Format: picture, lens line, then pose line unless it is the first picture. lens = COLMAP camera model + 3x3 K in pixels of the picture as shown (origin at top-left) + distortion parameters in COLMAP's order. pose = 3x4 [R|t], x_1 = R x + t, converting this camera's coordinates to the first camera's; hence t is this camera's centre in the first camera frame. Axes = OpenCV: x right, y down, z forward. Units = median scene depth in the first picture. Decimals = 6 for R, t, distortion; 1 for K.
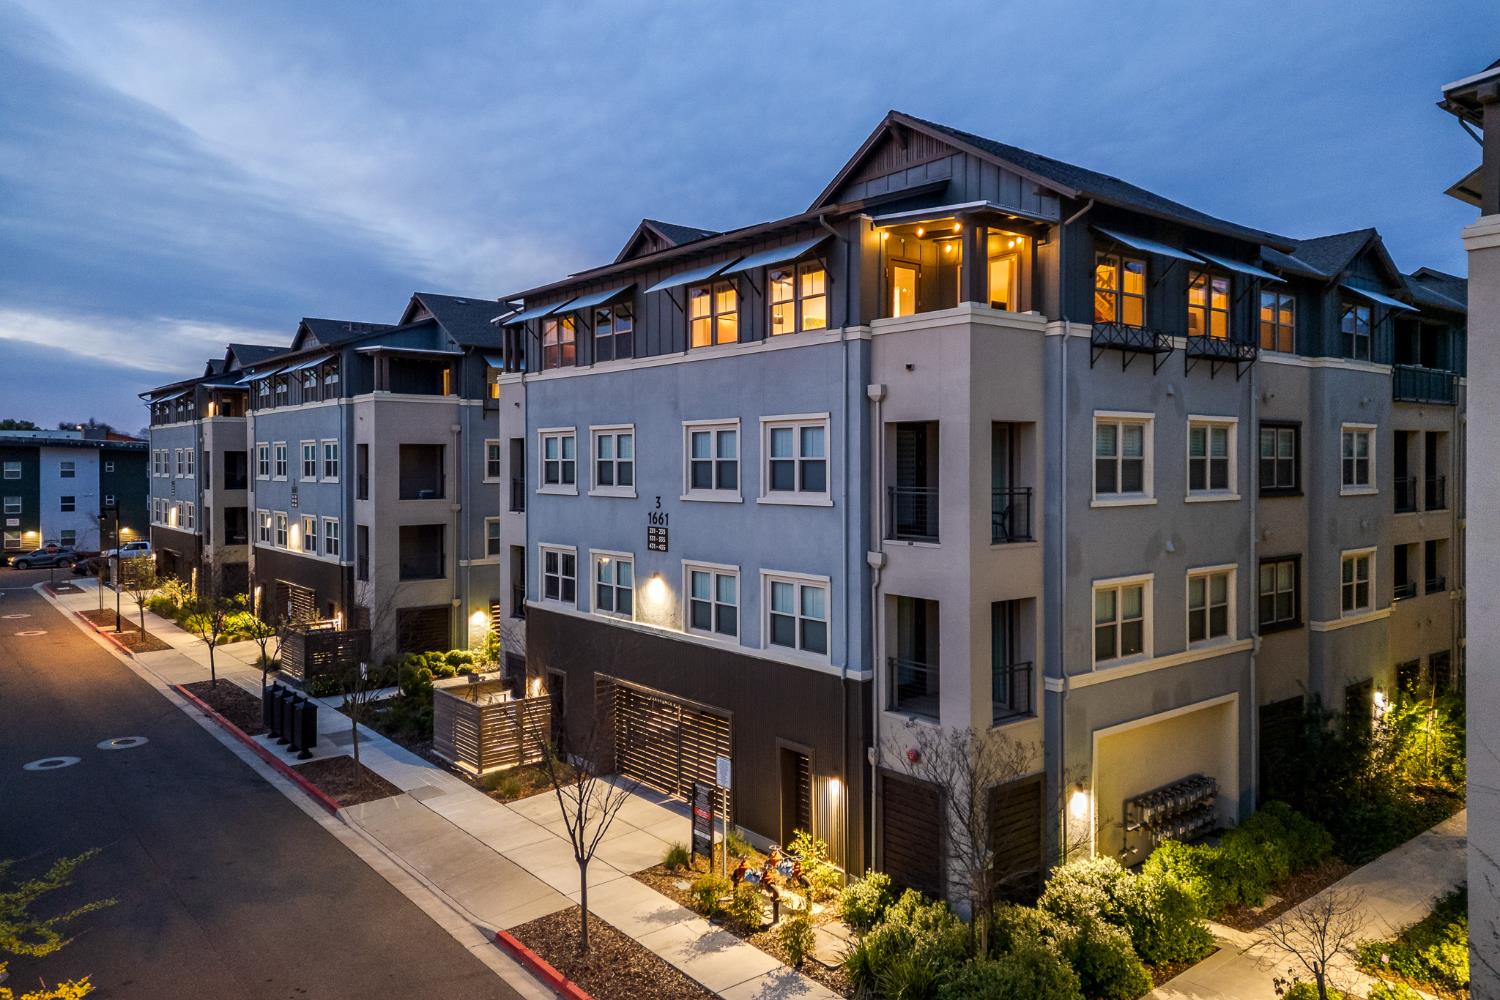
lens RADIAL K [[1049.9, 0, 750.0], [0, 1049.9, 500.0], [0, 0, 1]] dist [0.090067, -0.080057]
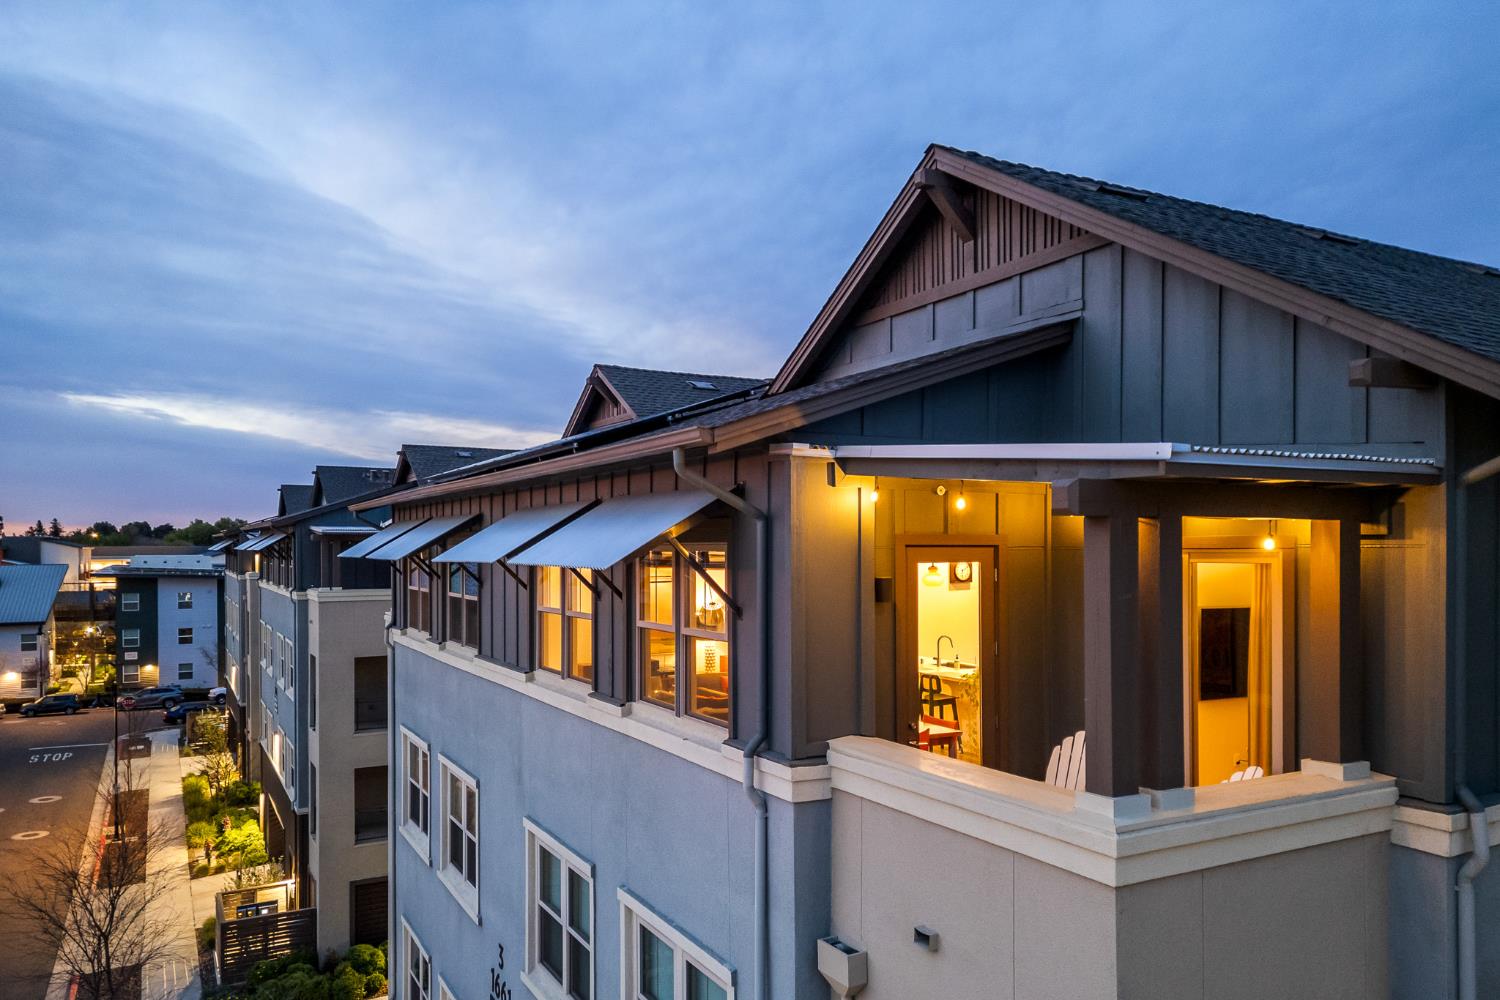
lens RADIAL K [[1082.8, 0, 746.4], [0, 1082.8, 554.2], [0, 0, 1]] dist [0.024221, -0.002326]
pose [[0.979773, 0.003320, -0.200086, 0.116384], [-0.006720, 0.999844, -0.016318, -0.166024], [0.200000, 0.017332, 0.979642, 0.474208]]
